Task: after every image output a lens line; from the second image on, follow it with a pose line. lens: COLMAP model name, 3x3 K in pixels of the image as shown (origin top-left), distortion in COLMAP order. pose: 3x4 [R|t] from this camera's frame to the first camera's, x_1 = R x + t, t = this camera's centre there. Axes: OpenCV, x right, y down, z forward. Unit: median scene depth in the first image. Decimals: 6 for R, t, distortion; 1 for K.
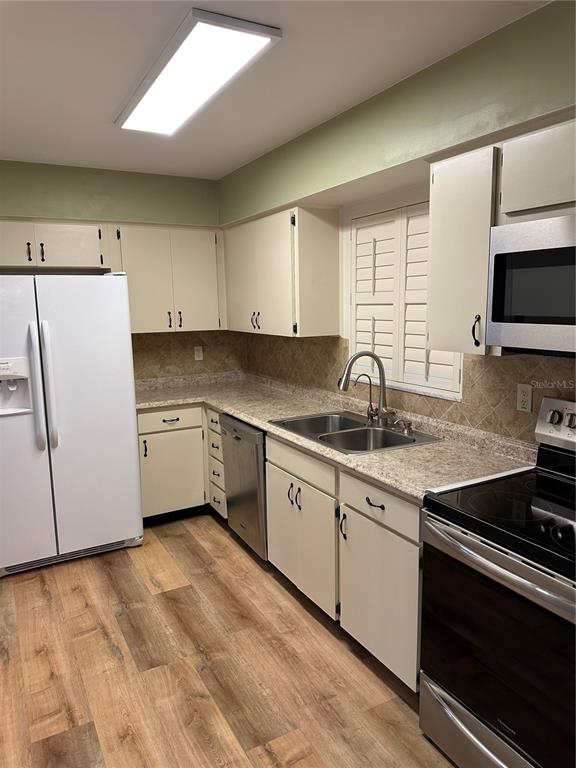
lens RADIAL K [[547.0, 0, 269.2], [0, 547.0, 382.6], [0, 0, 1]] dist [0.203331, -0.363354]
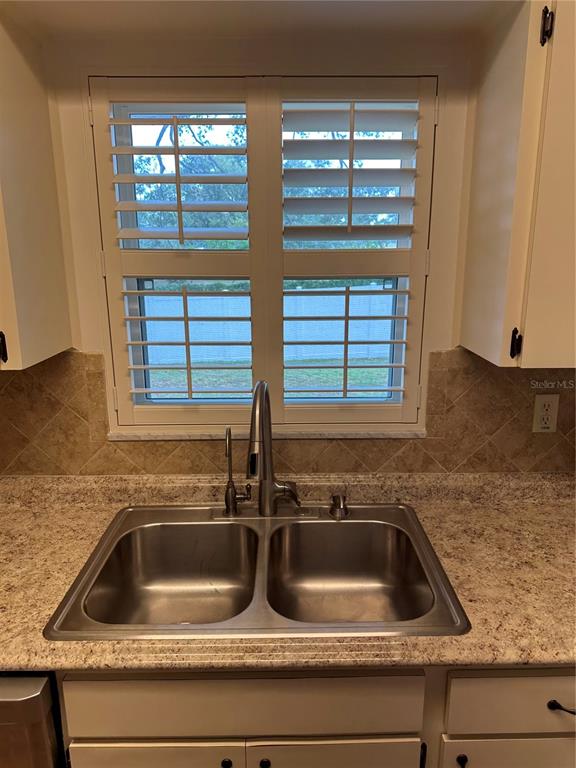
lens RADIAL K [[535.6, 0, 289.4], [0, 535.6, 380.2], [0, 0, 1]] dist [0.080739, -0.126116]
pose [[0.444887, -0.180092, 0.877293, -0.243661], [0.127332, 0.982341, 0.137085, -0.133316], [-0.886489, 0.050720, 0.459962, 0.888380]]
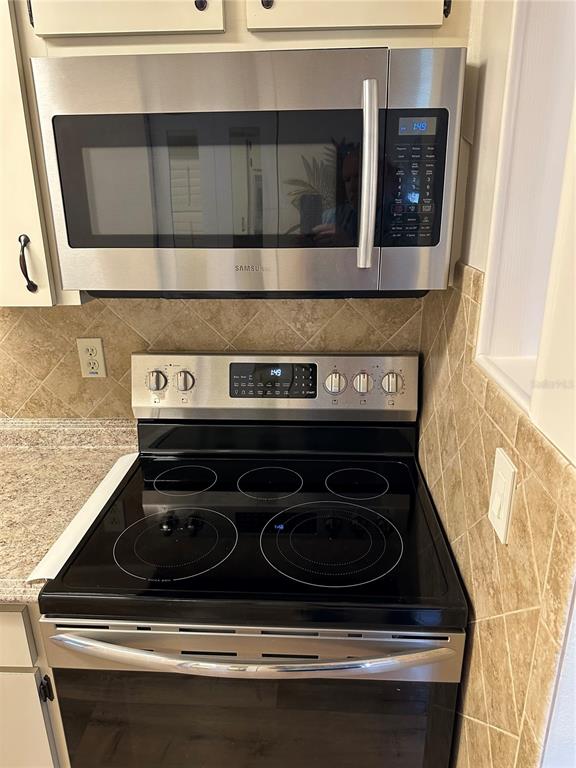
lens RADIAL K [[546.9, 0, 288.0], [0, 546.9, 384.0], [0, 0, 1]] dist [0.047819, -0.071639]
pose [[0.490012, -0.268824, 0.829230, 0.014421], [0.130605, 0.963165, 0.235066, -0.061641], [-0.861876, -0.006883, 0.507072, 0.423678]]
